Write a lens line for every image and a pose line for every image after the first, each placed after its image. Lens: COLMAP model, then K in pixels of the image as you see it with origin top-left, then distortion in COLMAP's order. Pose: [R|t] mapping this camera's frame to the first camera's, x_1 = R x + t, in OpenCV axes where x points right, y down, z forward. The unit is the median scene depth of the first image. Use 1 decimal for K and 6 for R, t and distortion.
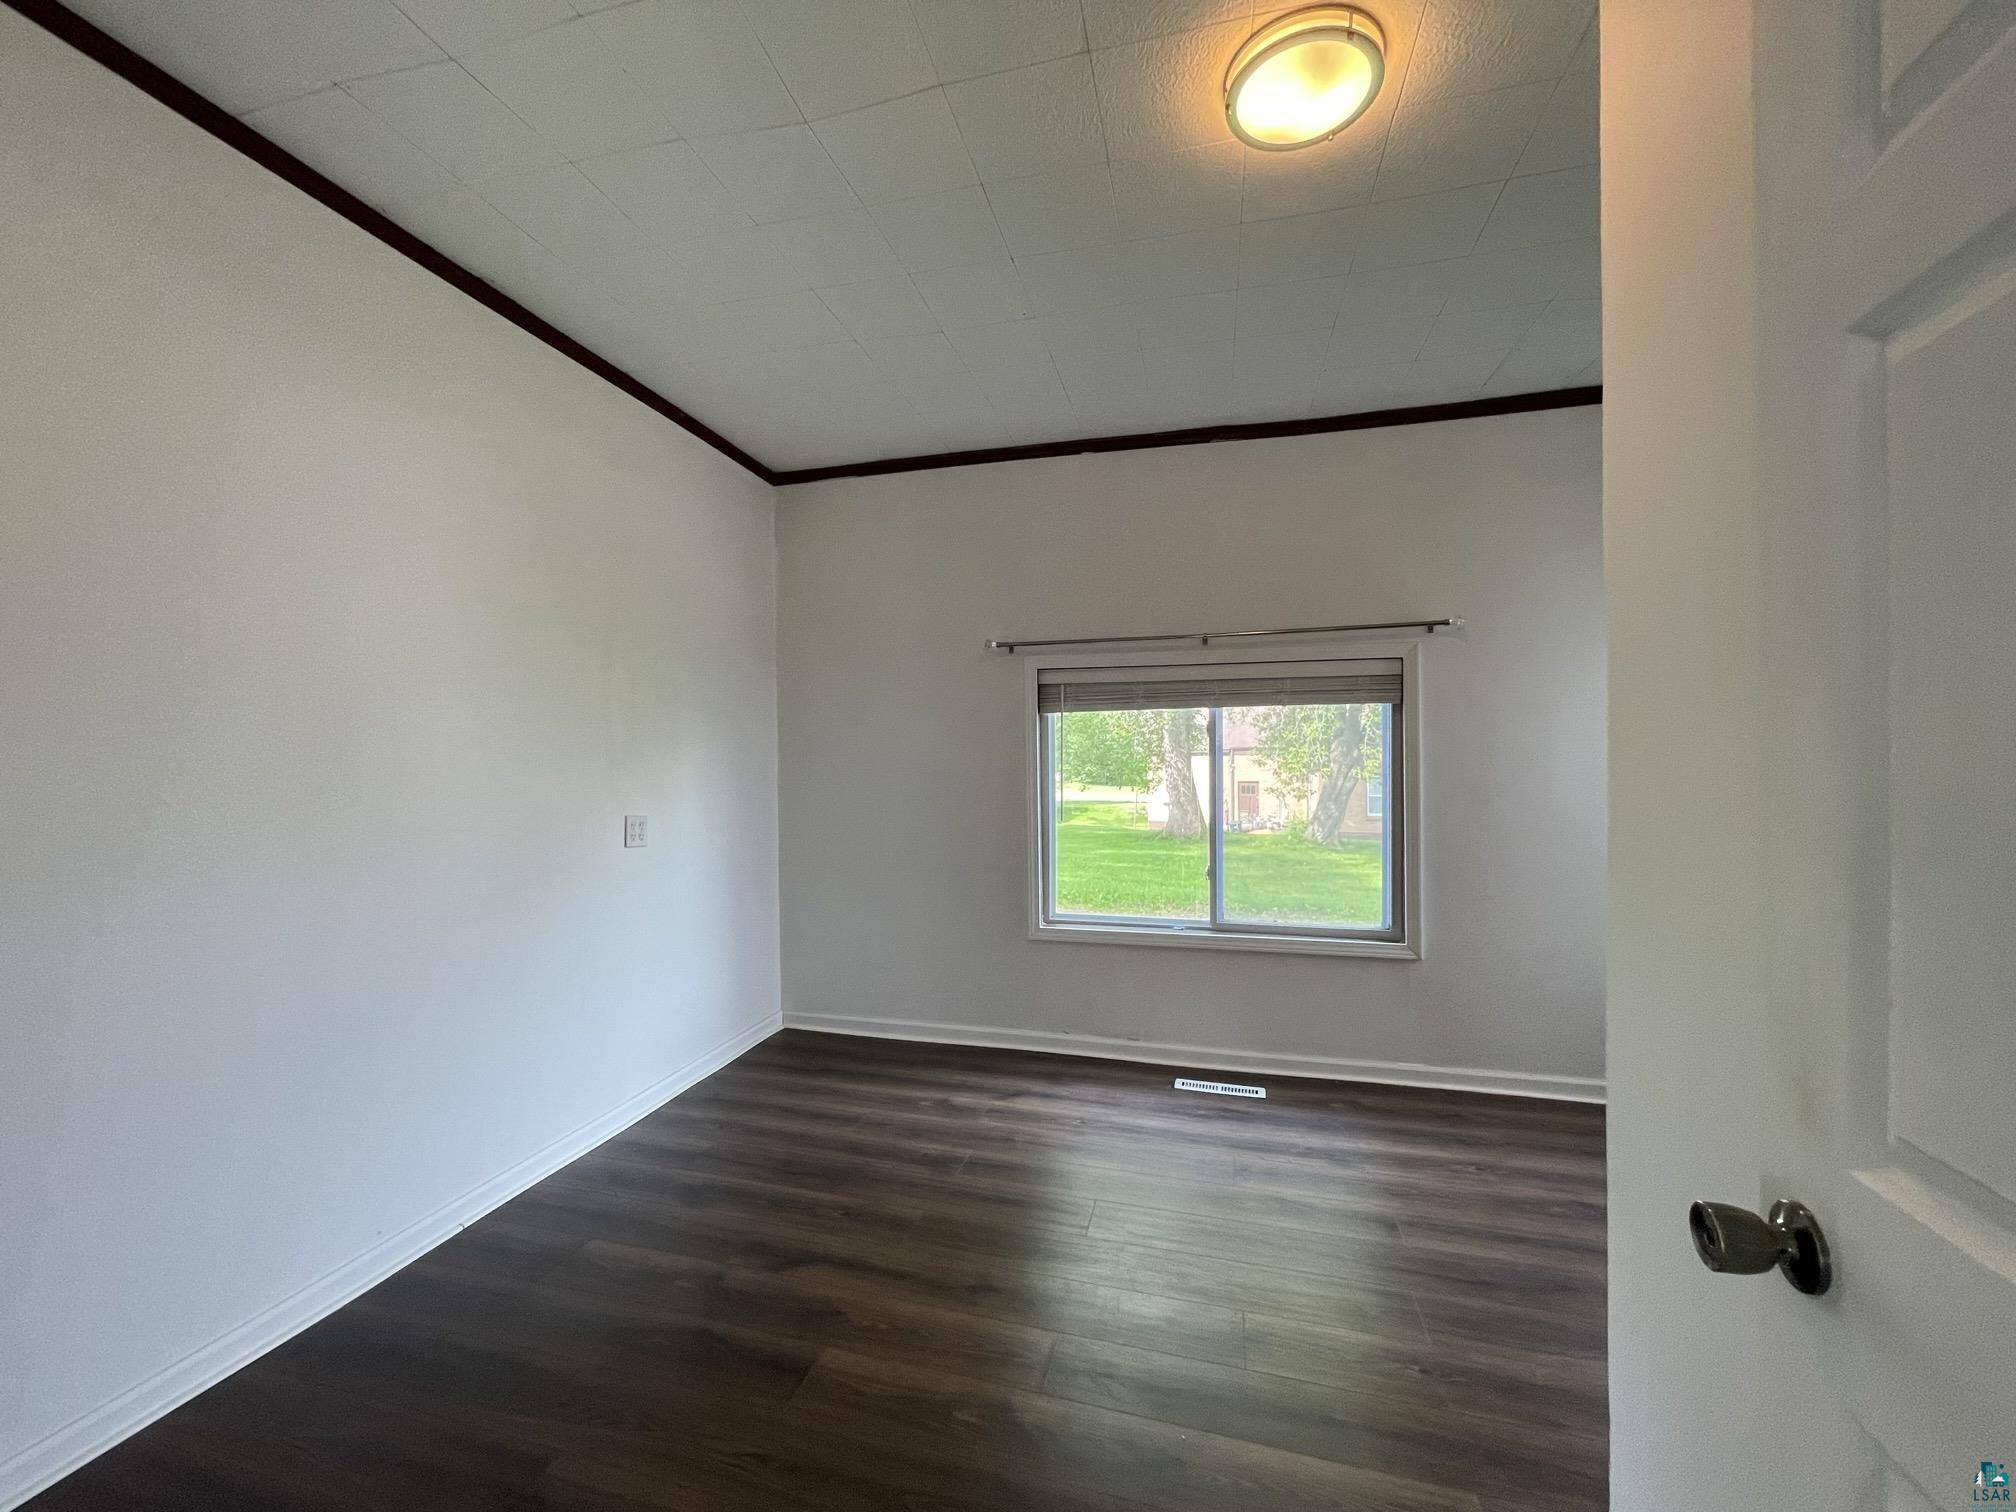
lens RADIAL K [[813.9, 0, 978.0], [0, 813.9, 756.5], [0, 0, 1]] dist [-0.004022, 0.000004]
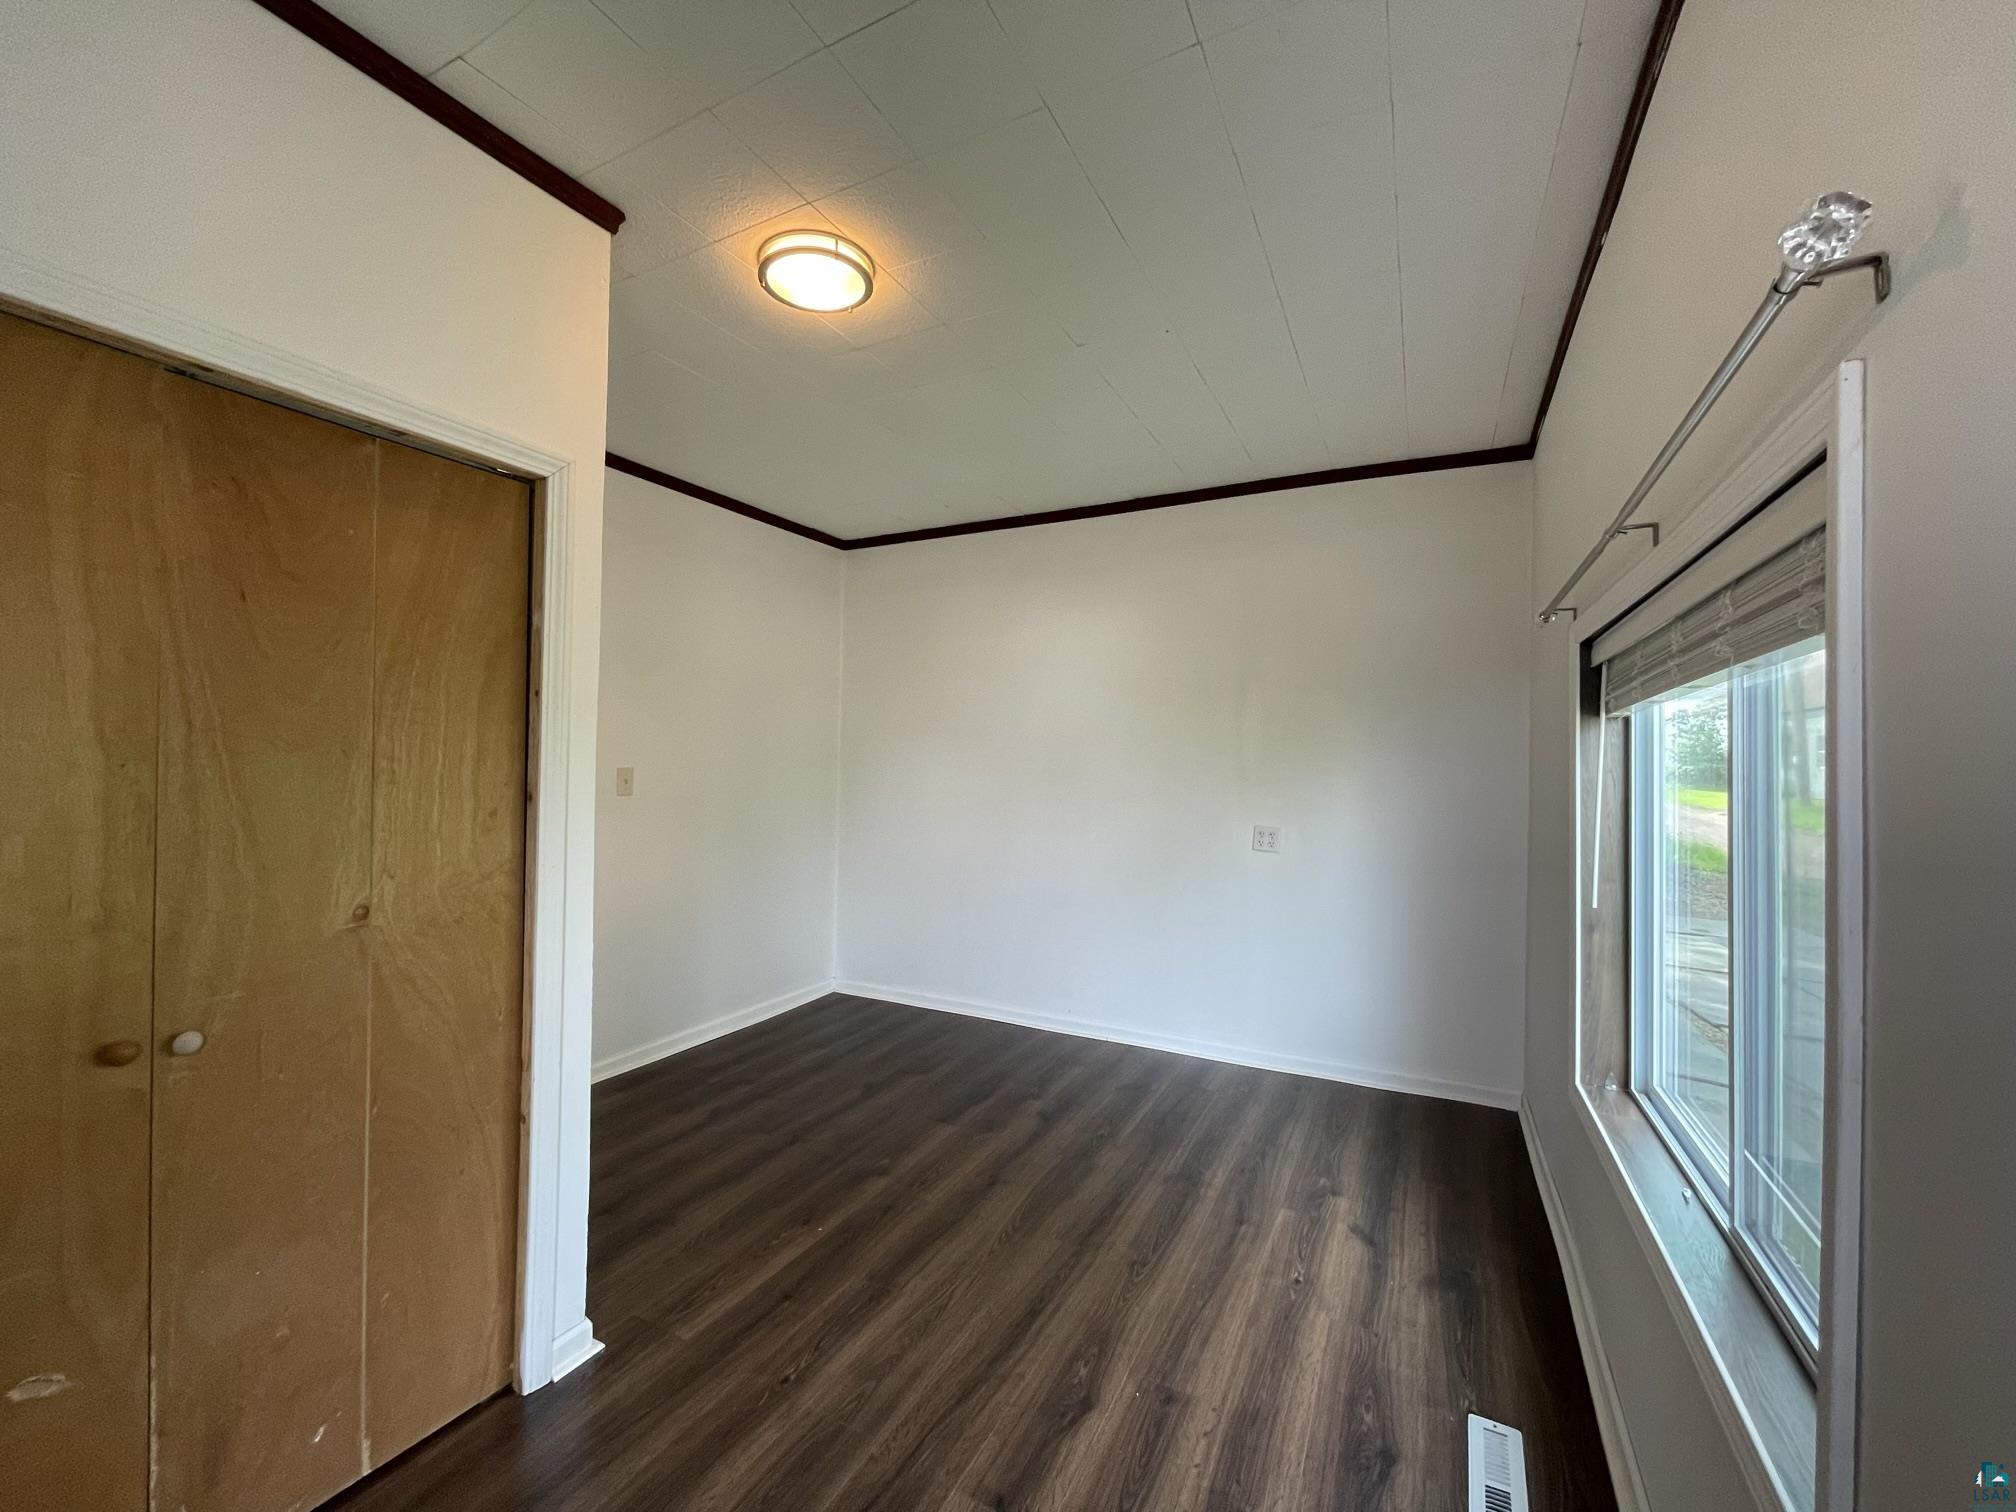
lens RADIAL K [[813.9, 0, 1008.3], [0, 813.9, 763.8], [0, 0, 1]] dist [-0.004022, 0.000004]
pose [[-0.200028, -0.004956, -0.979778, 0.897178], [-0.003893, 0.999983, -0.004264, -0.017178], [0.979782, 0.002961, -0.200044, 0.878681]]
